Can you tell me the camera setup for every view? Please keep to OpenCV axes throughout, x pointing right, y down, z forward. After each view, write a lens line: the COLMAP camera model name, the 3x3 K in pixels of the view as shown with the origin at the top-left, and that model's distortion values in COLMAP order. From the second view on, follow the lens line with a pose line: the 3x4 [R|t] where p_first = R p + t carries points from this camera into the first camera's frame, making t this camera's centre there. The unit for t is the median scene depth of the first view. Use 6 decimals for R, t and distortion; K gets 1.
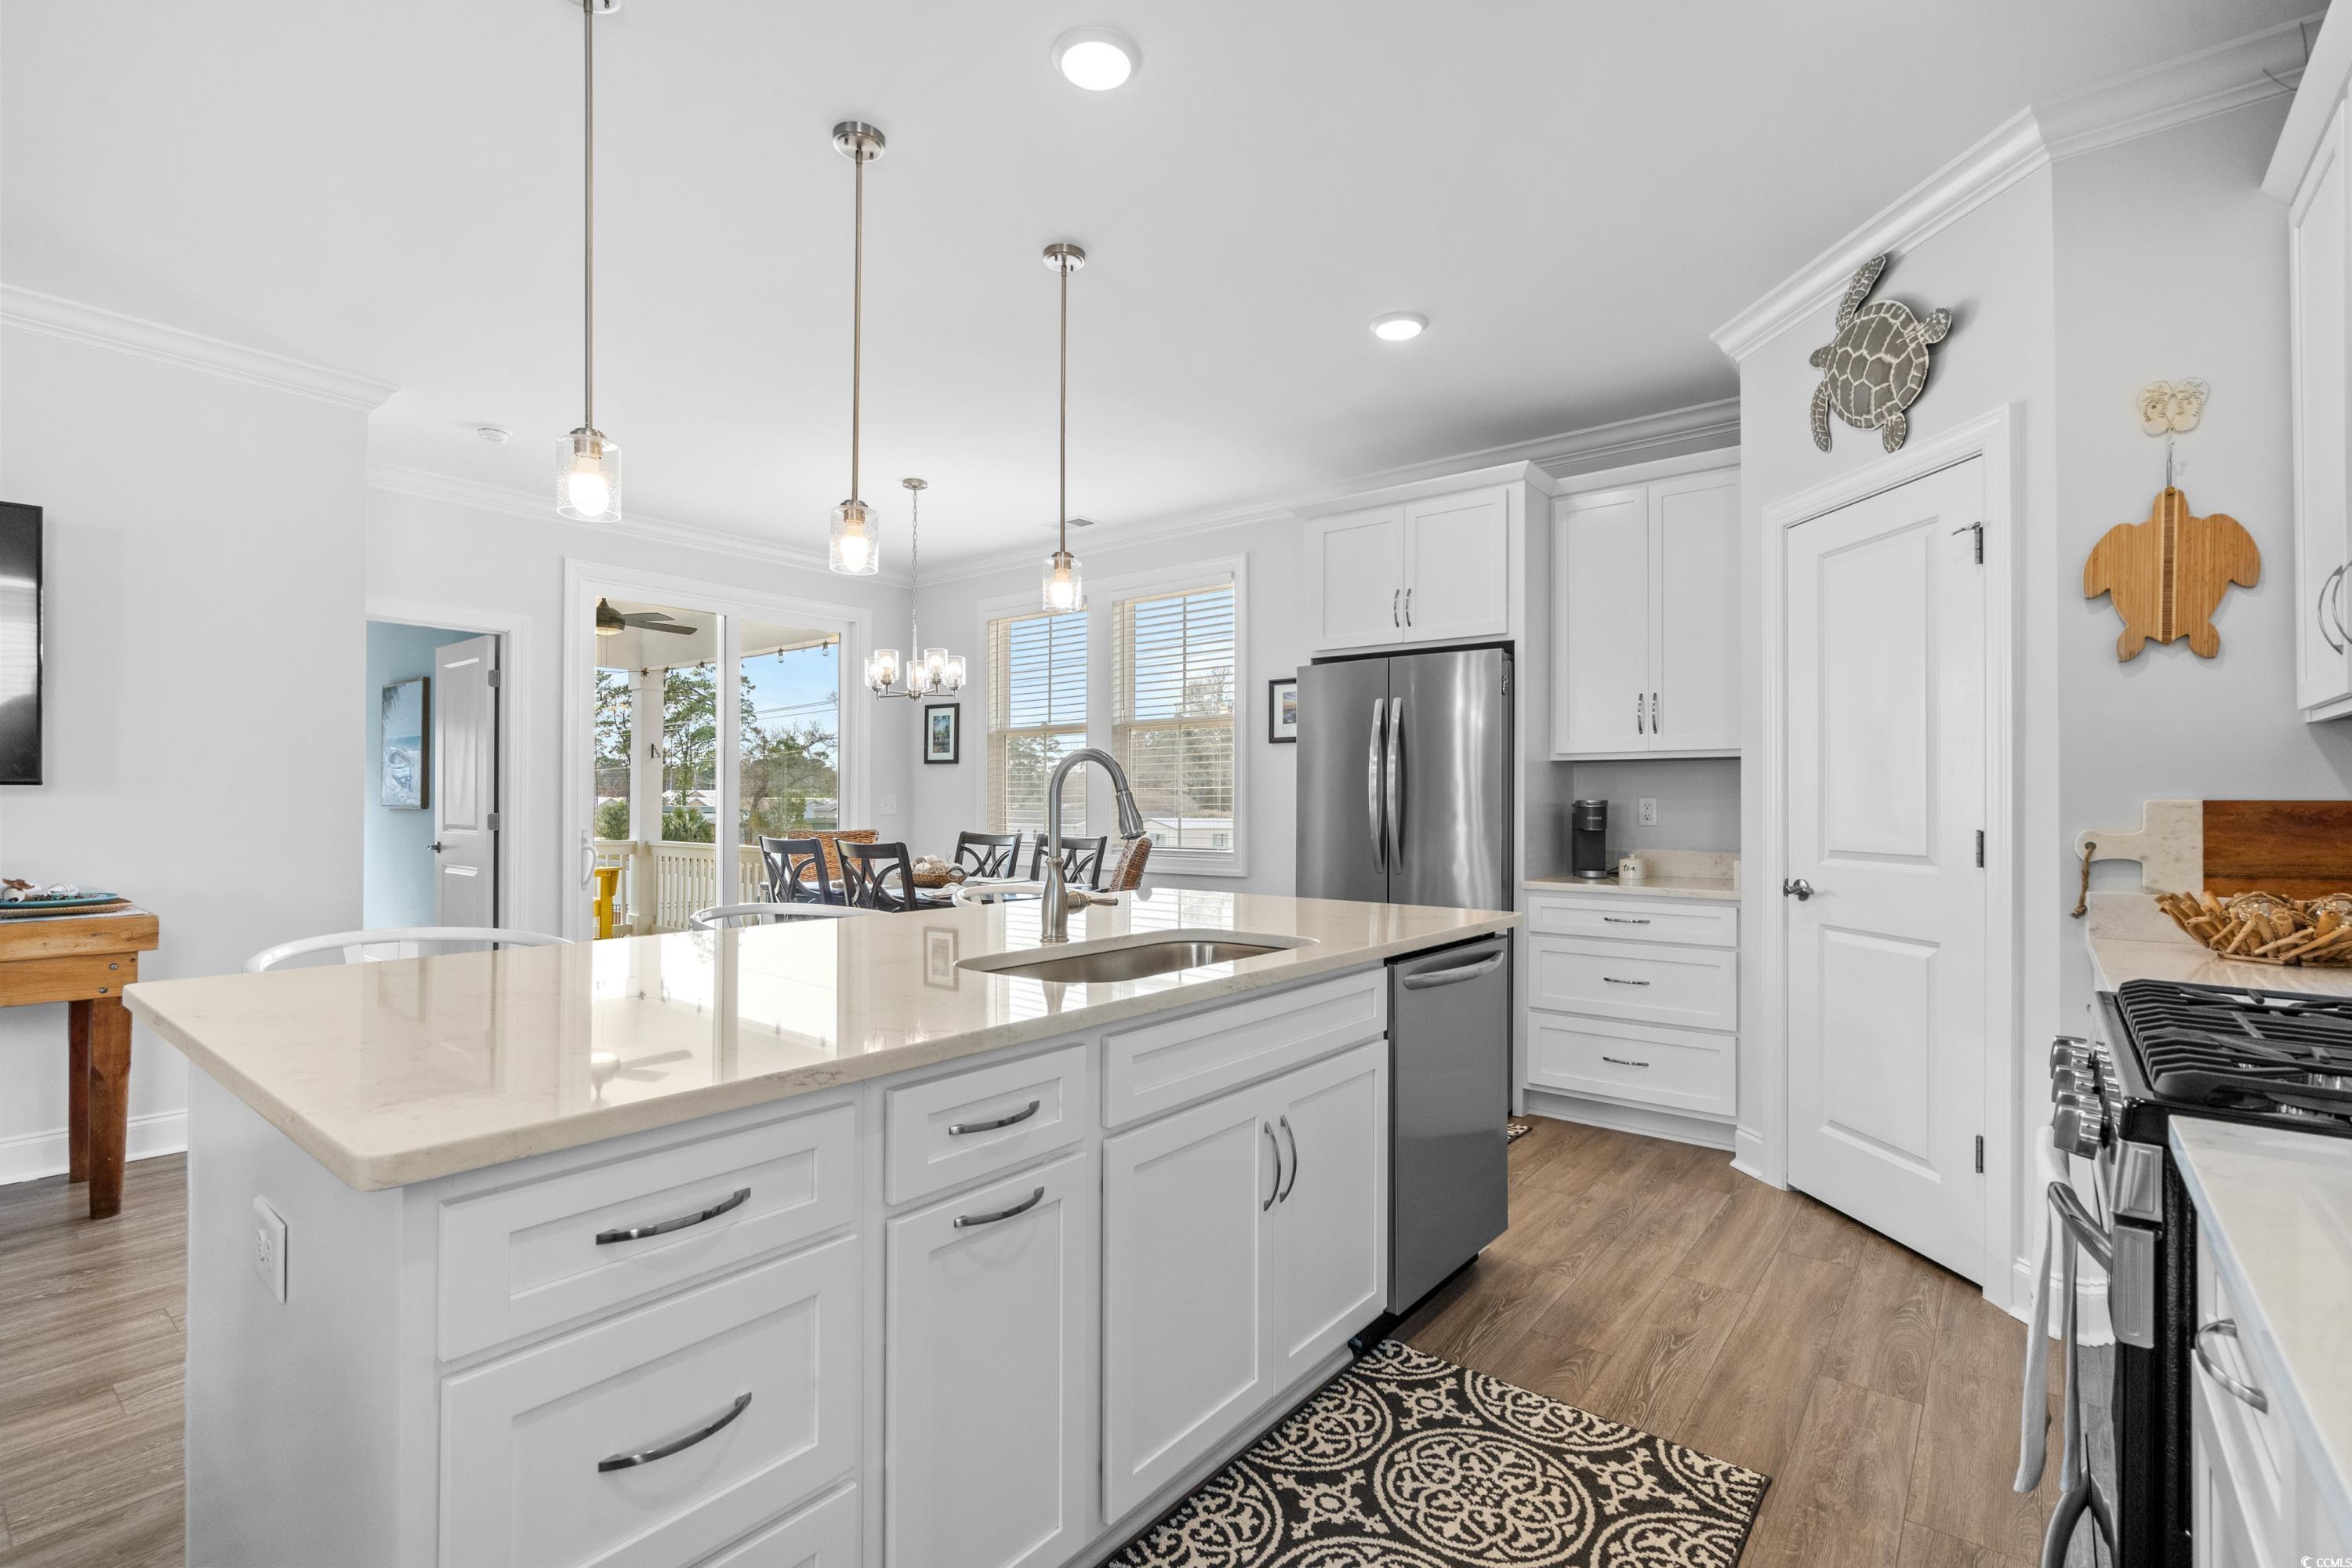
lens RADIAL K [[1066.8, 0, 1166.8], [0, 1066.8, 789.4], [0, 0, 1]] dist [-0.006084, 0.004311]
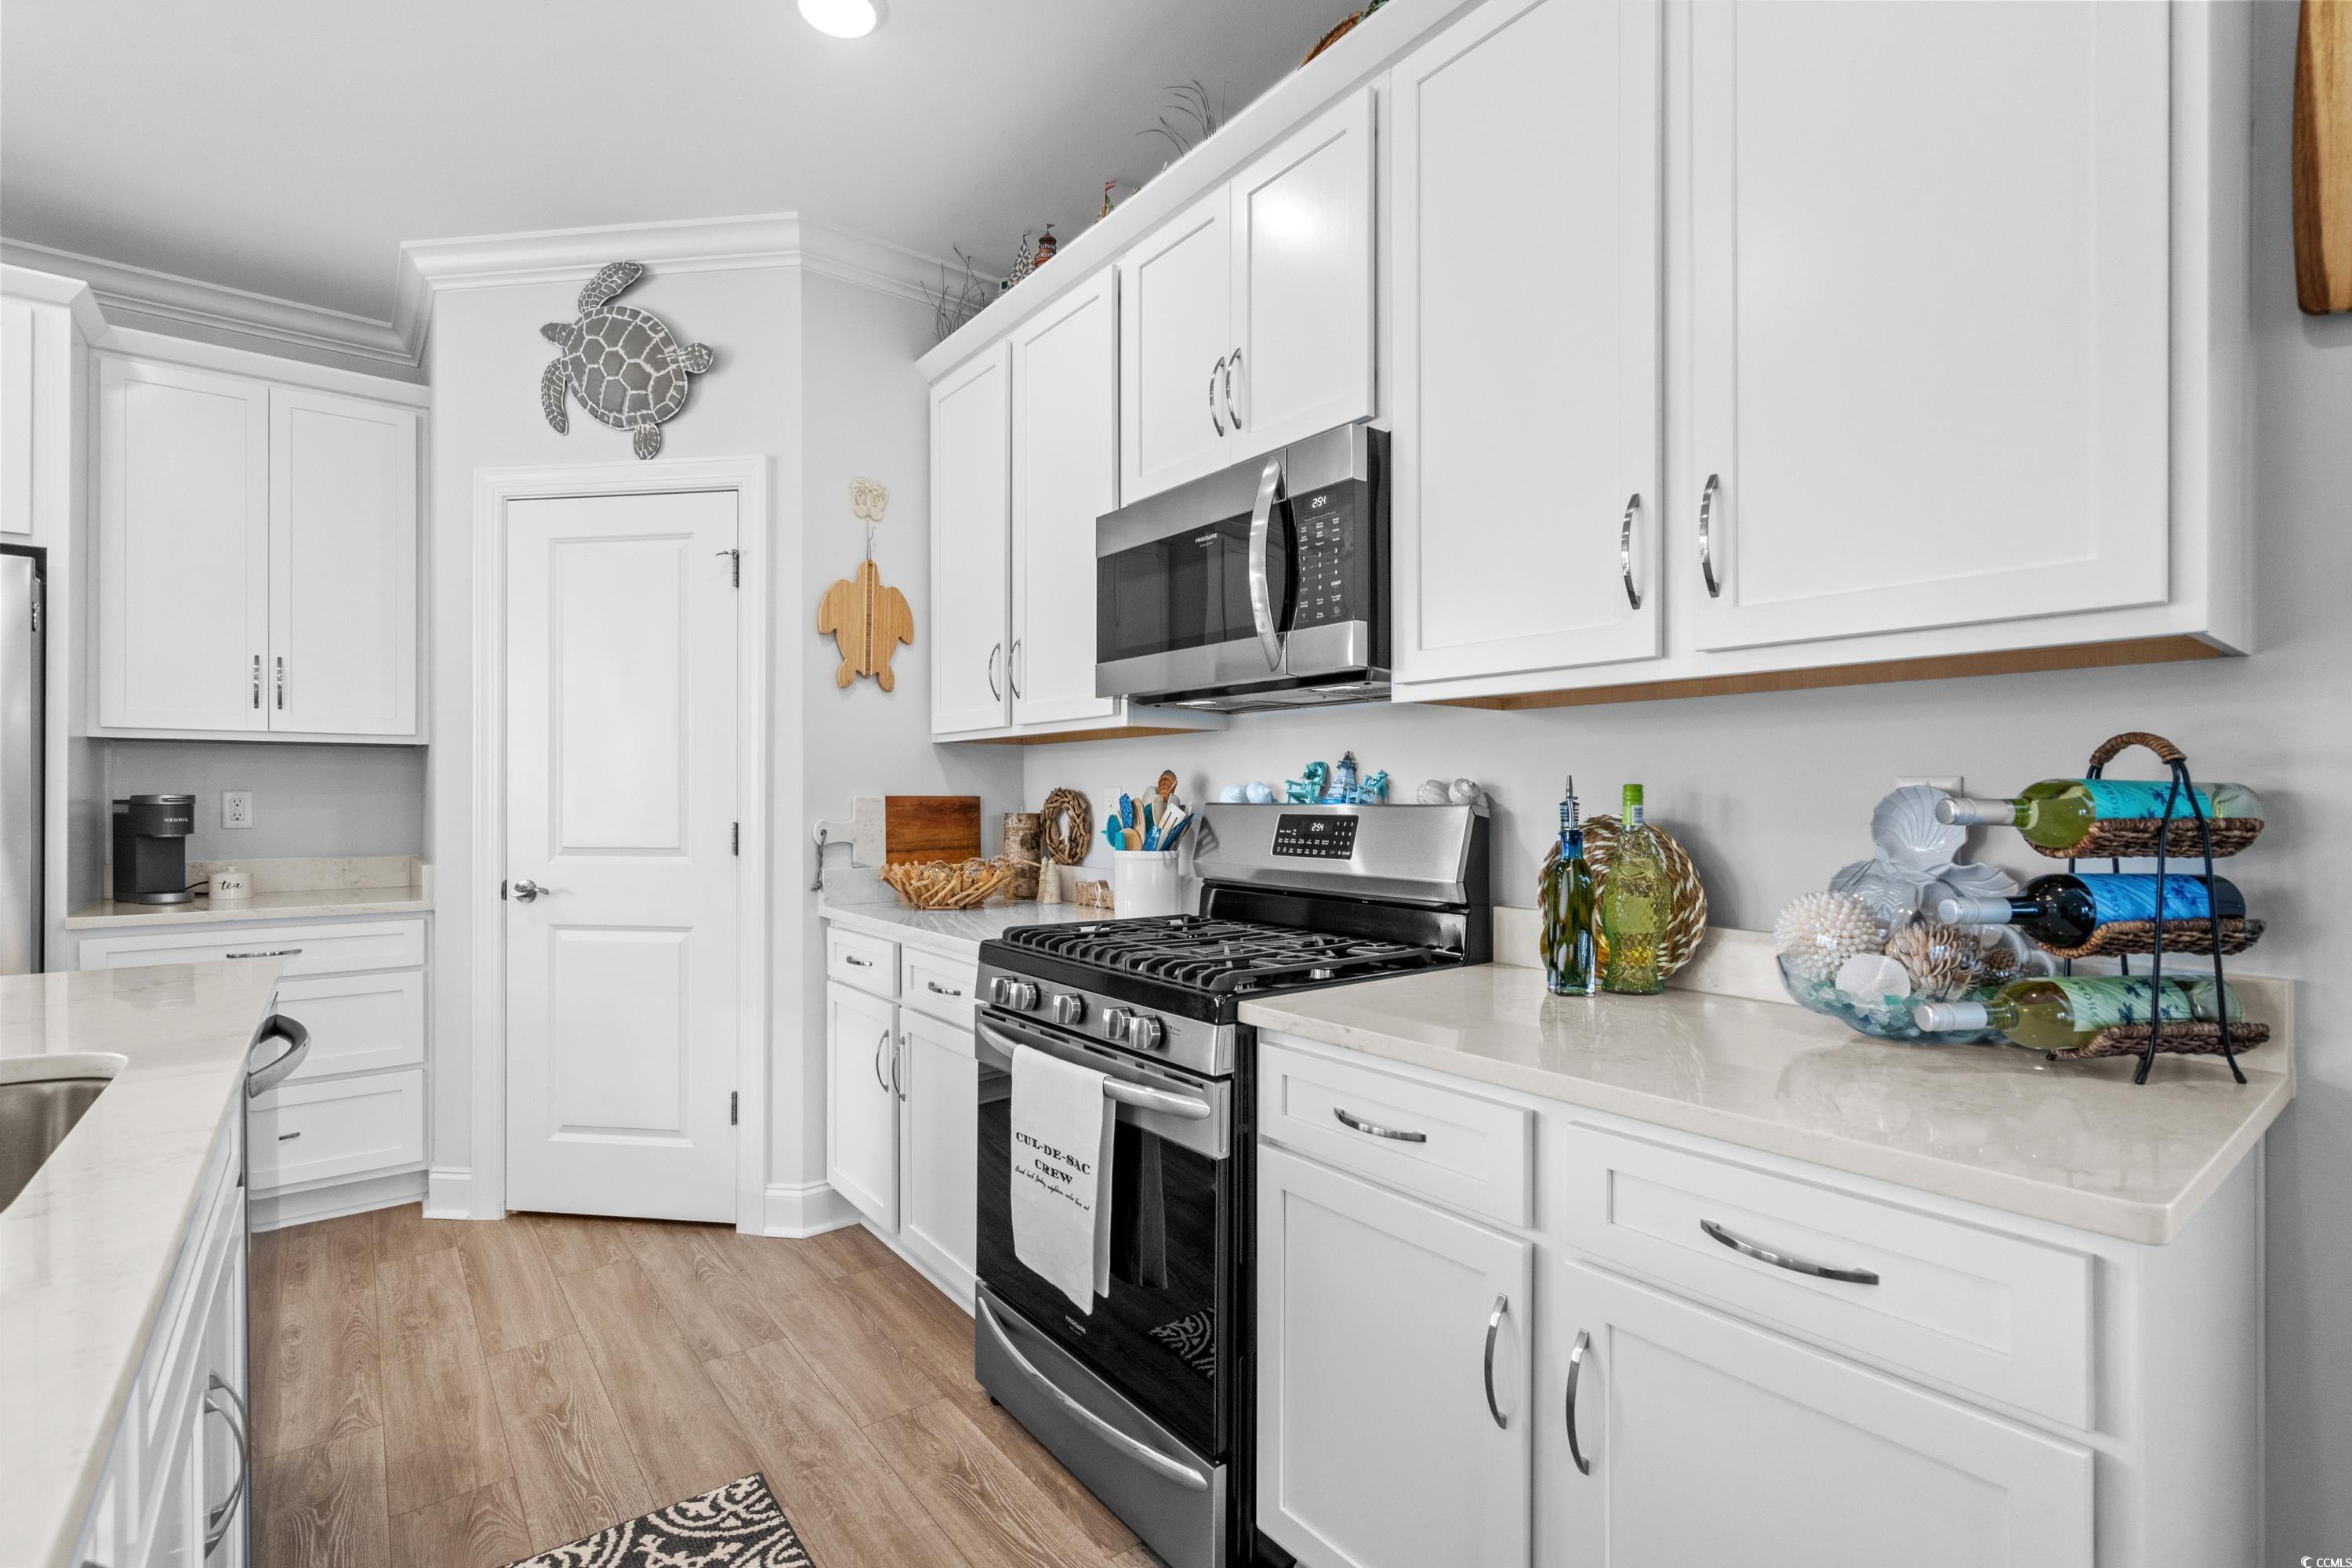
lens RADIAL K [[1066.8, 0, 1168.0], [0, 1066.8, 797.0], [0, 0, 1]] dist [-0.006084, 0.004311]
pose [[0.230398, -0.002598, 0.973093, -0.224180], [-0.010941, 0.999926, 0.005260, 0.000248], [-0.973035, -0.011859, 0.230353, 0.282310]]
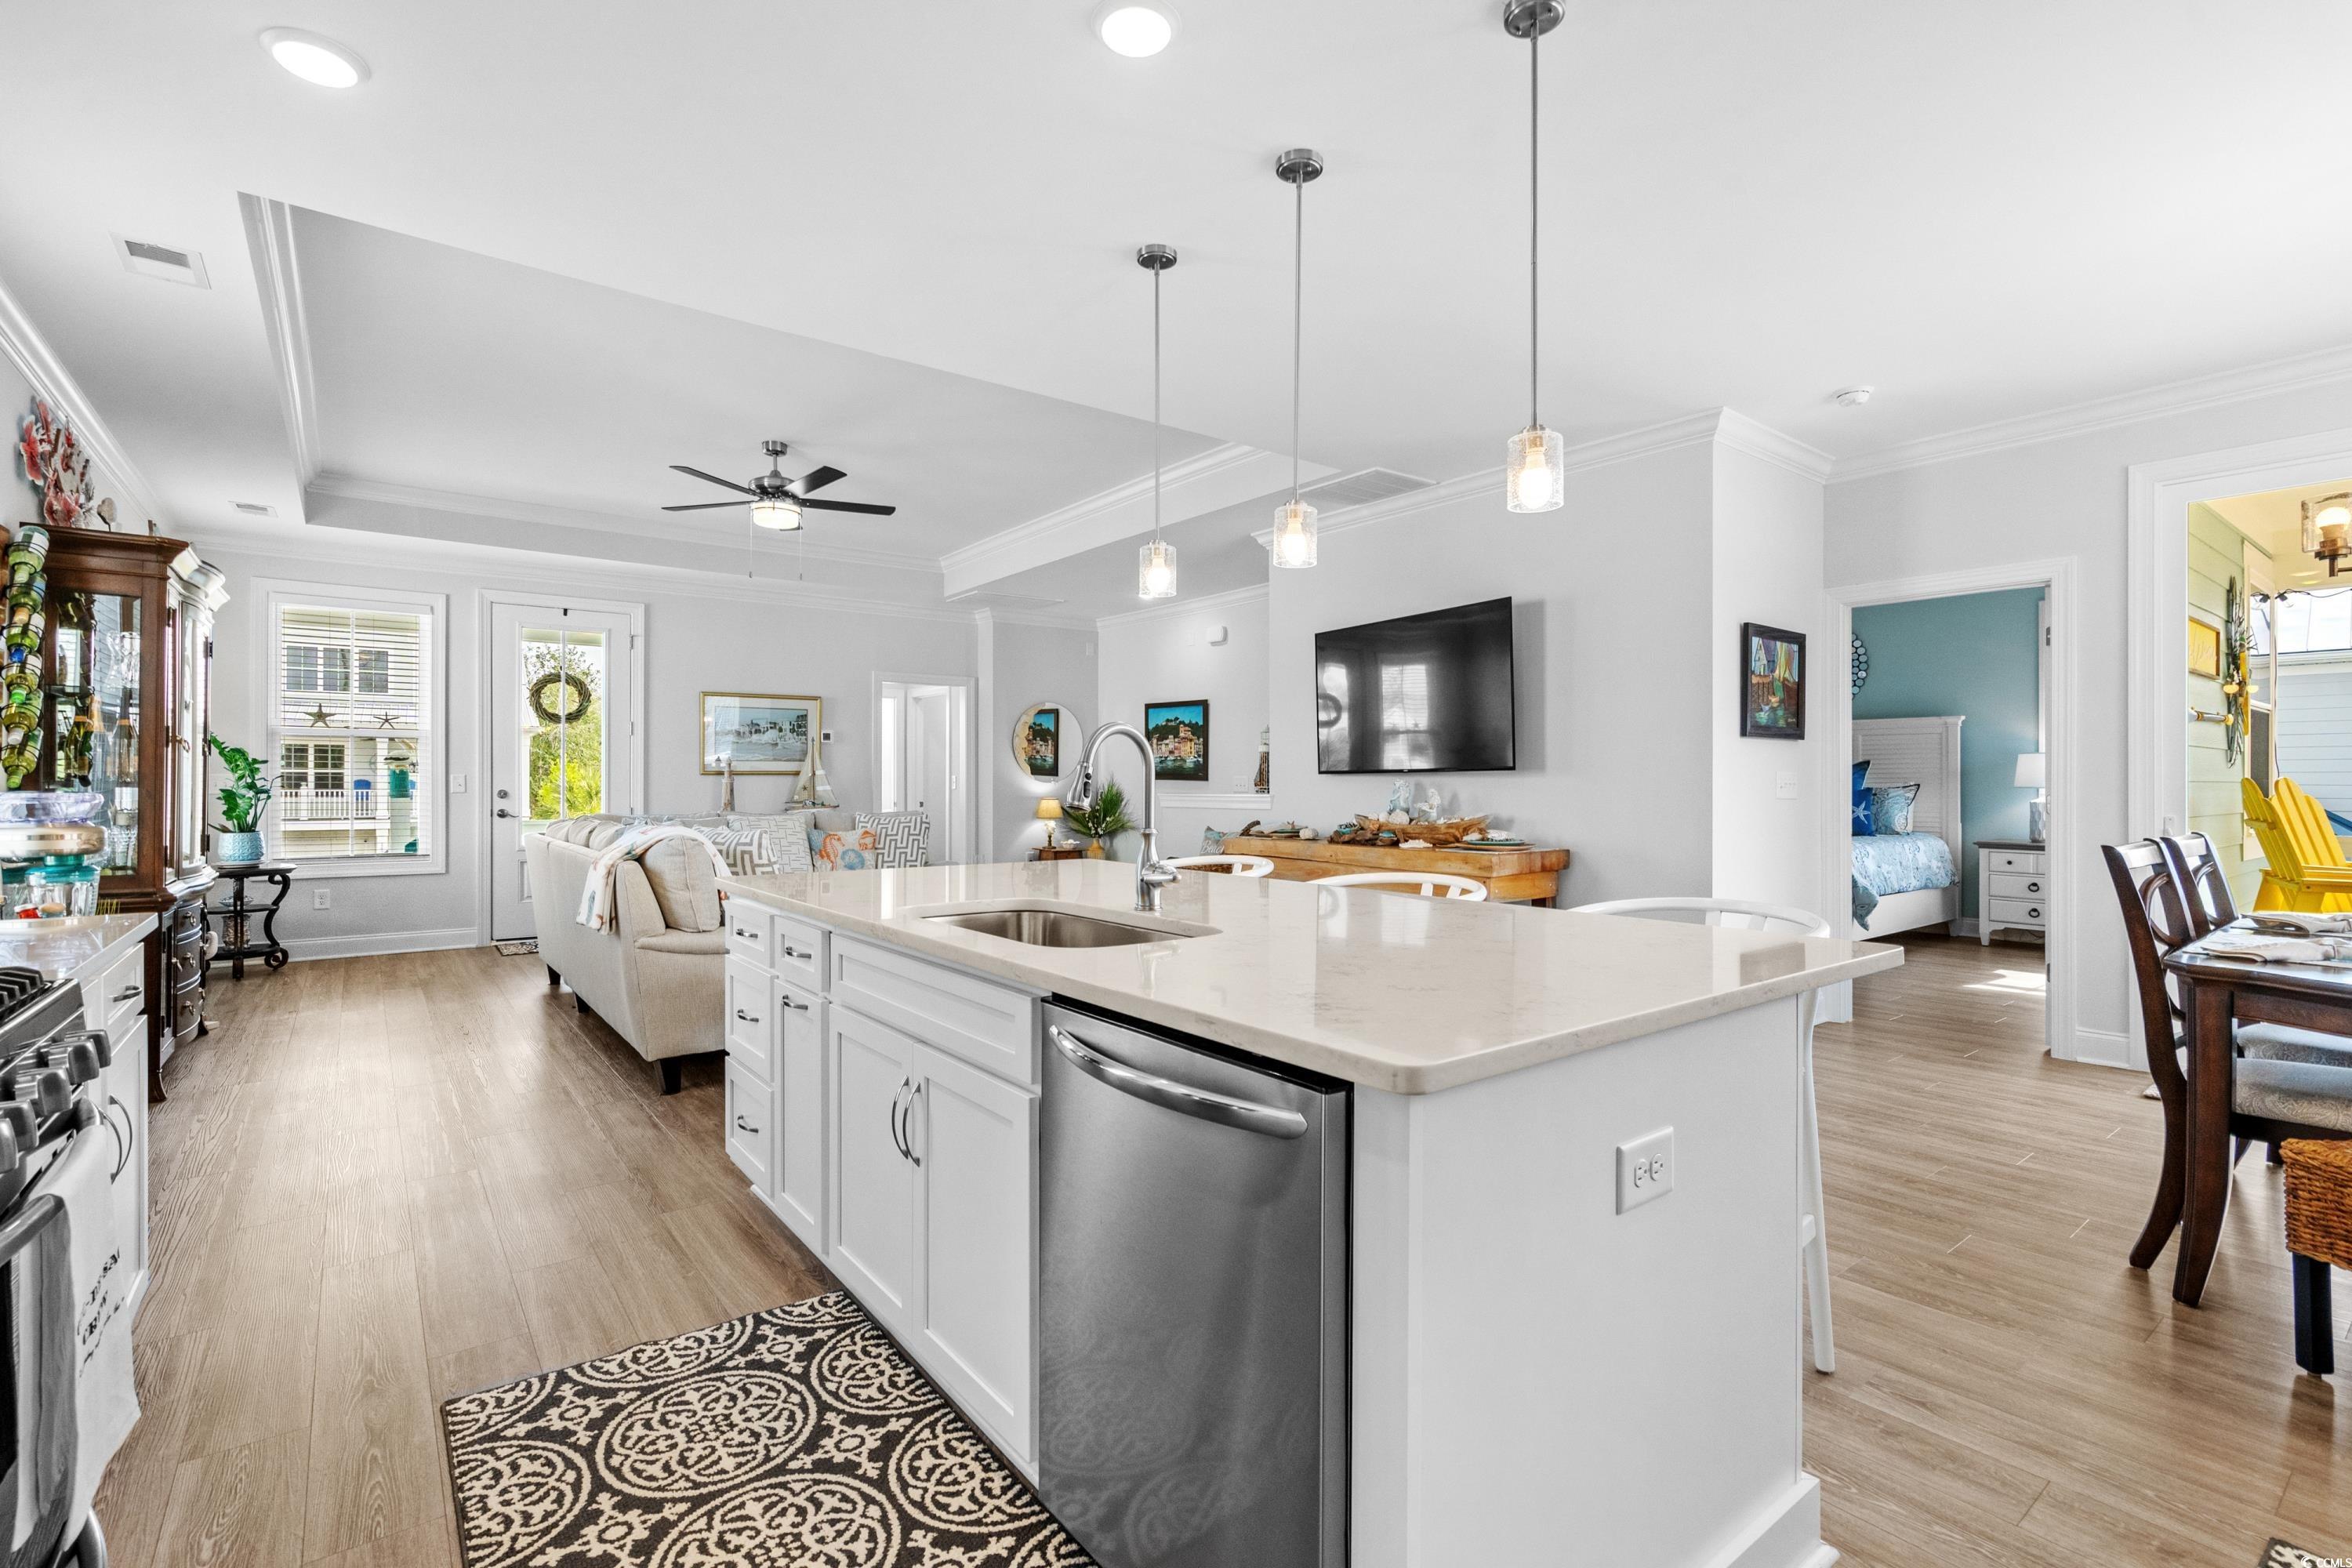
lens RADIAL K [[1066.8, 0, 1163.8], [0, 1066.8, 773.8], [0, 0, 1]] dist [-0.006084, 0.004311]
pose [[-0.236500, -0.011716, -0.971561, 0.756453], [0.009129, 0.999856, -0.014279, 0.020500], [0.971588, -0.012246, -0.236360, 1.051922]]
